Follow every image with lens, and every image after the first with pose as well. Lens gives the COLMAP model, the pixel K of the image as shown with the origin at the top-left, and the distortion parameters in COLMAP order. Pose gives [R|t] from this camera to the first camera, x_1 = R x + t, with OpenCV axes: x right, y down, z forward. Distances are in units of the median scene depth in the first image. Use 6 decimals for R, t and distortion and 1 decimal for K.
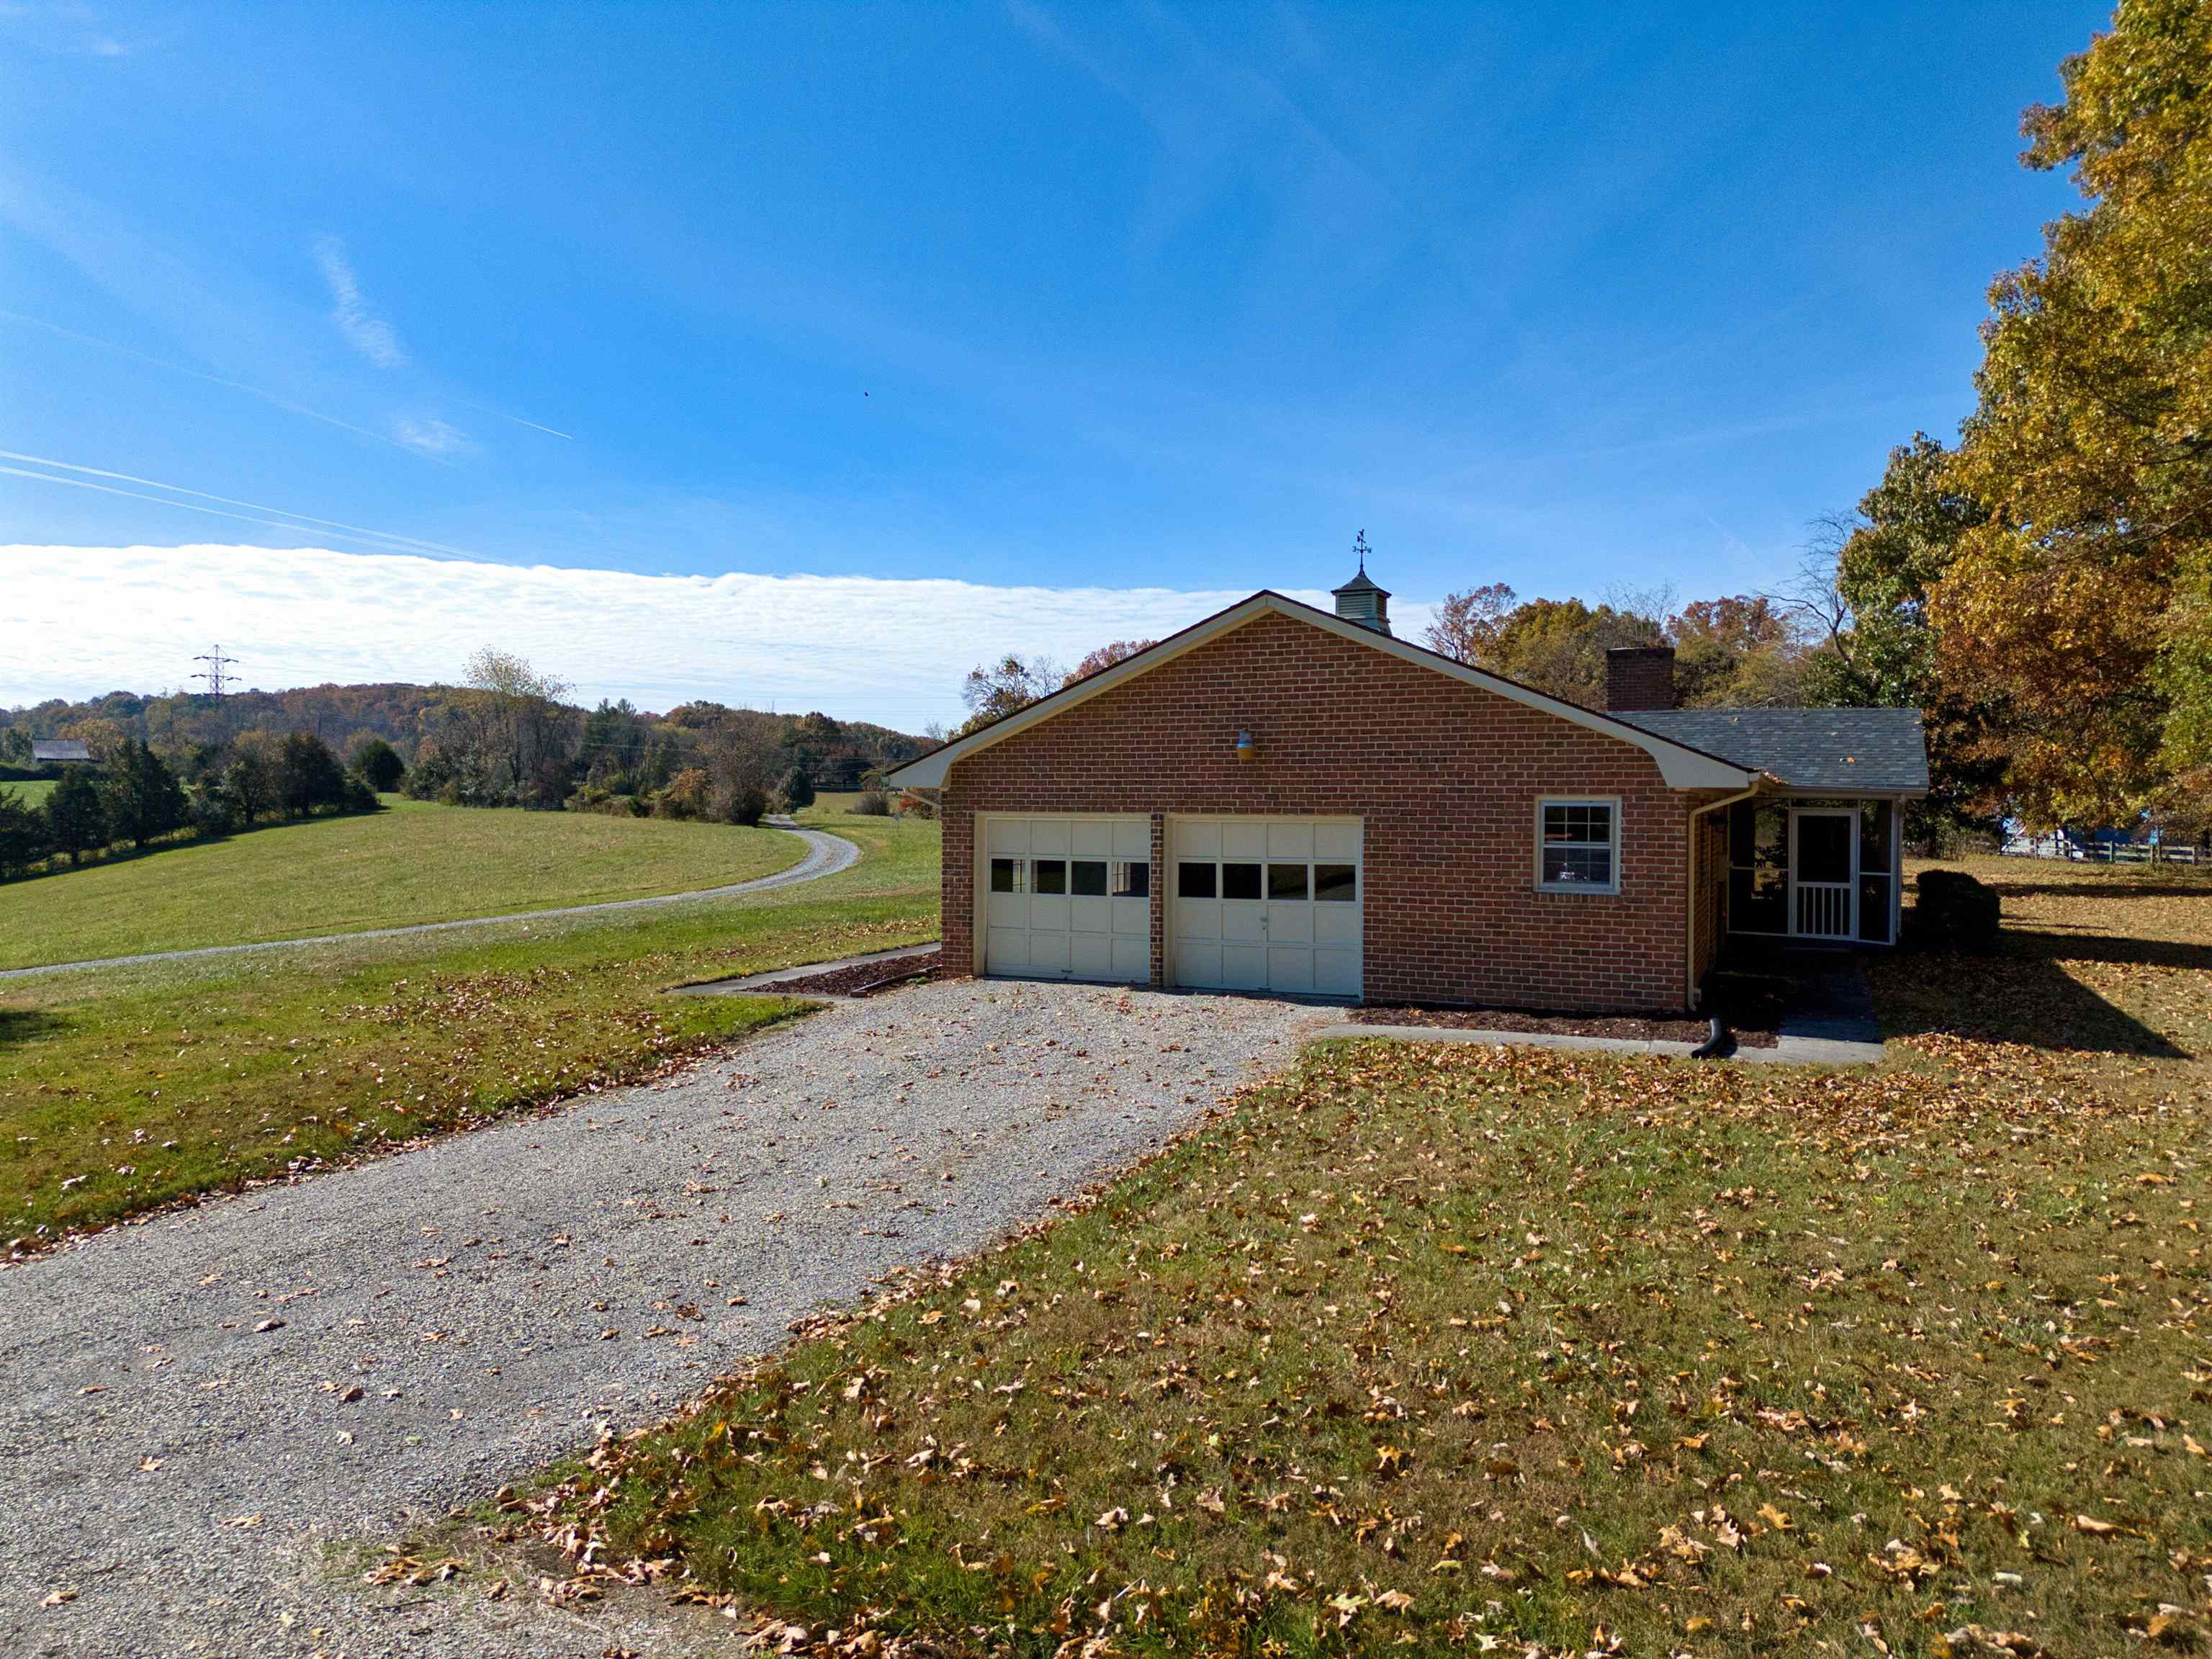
lens RADIAL K [[1586.8, 0, 1035.2], [0, 1586.8, 869.1], [0, 0, 1]] dist [0.080755, -0.074511]
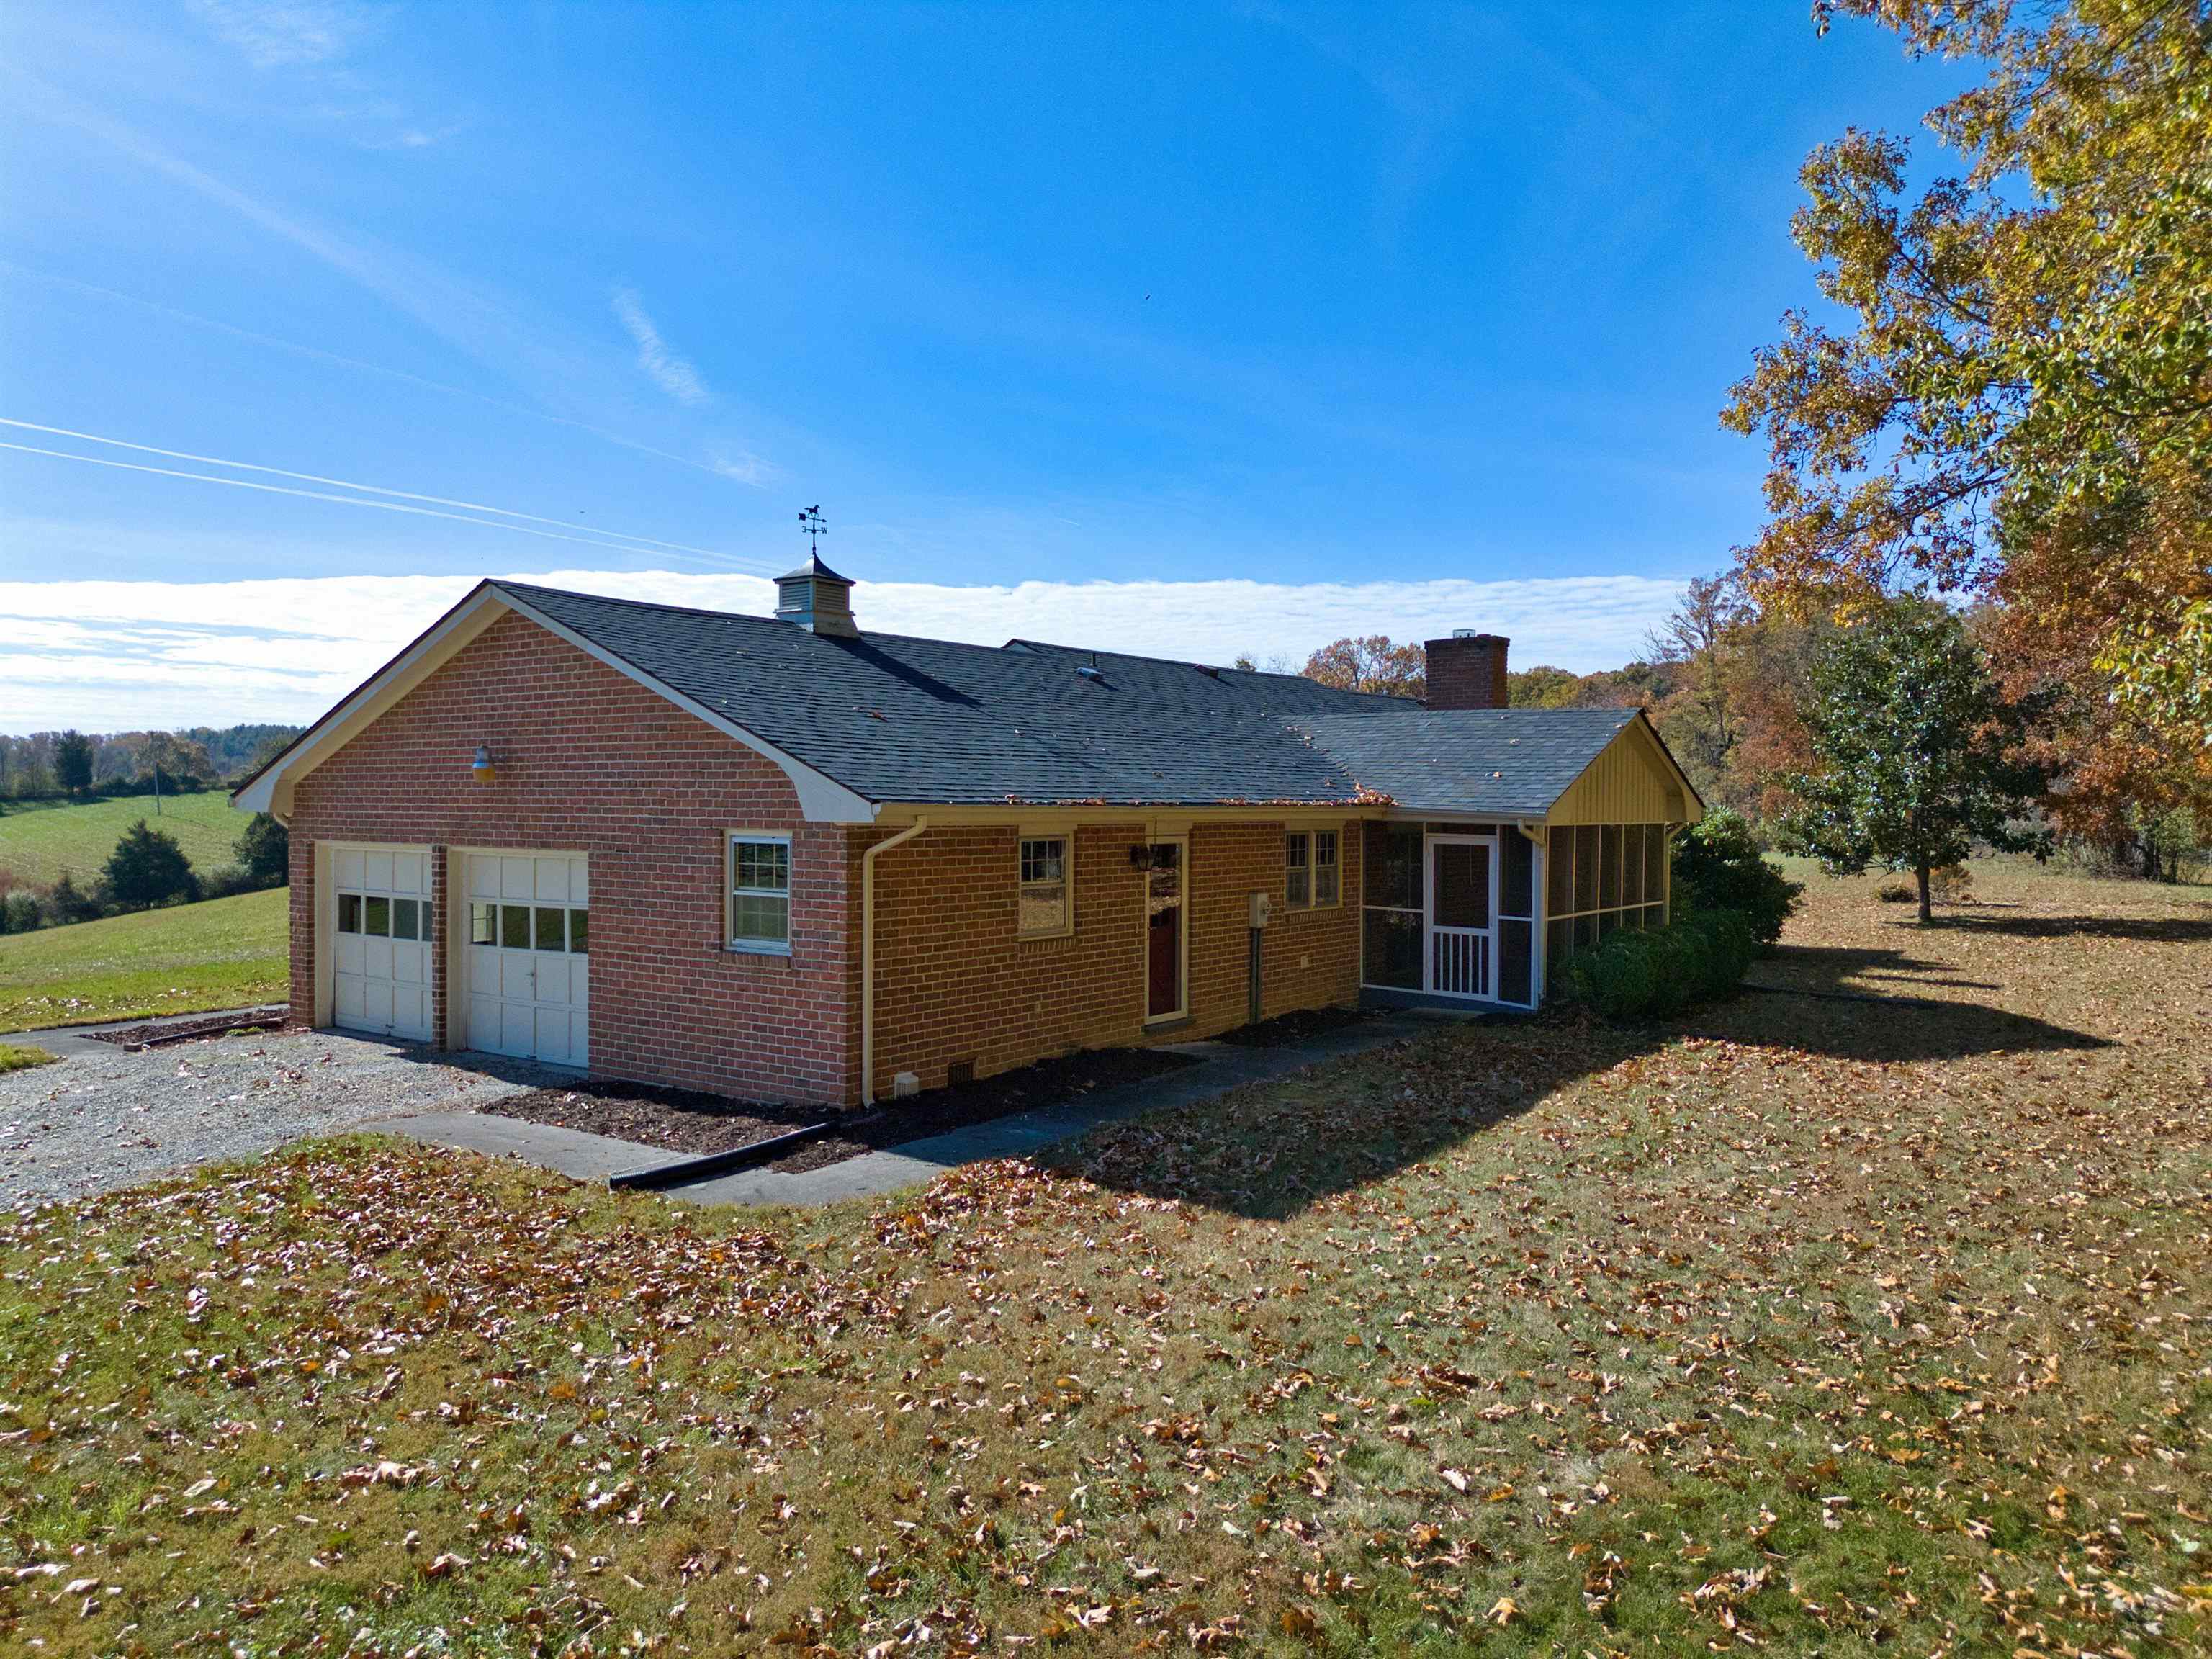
lens RADIAL K [[1551.7, 0, 1087.3], [0, 1551.7, 821.5], [0, 0, 1]] dist [0.076168, -0.078200]
pose [[0.975369, 0.001088, -0.220575, 0.485590], [-0.007282, 0.999602, -0.027269, -0.022056], [0.220458, 0.028204, 0.974989, 0.209278]]
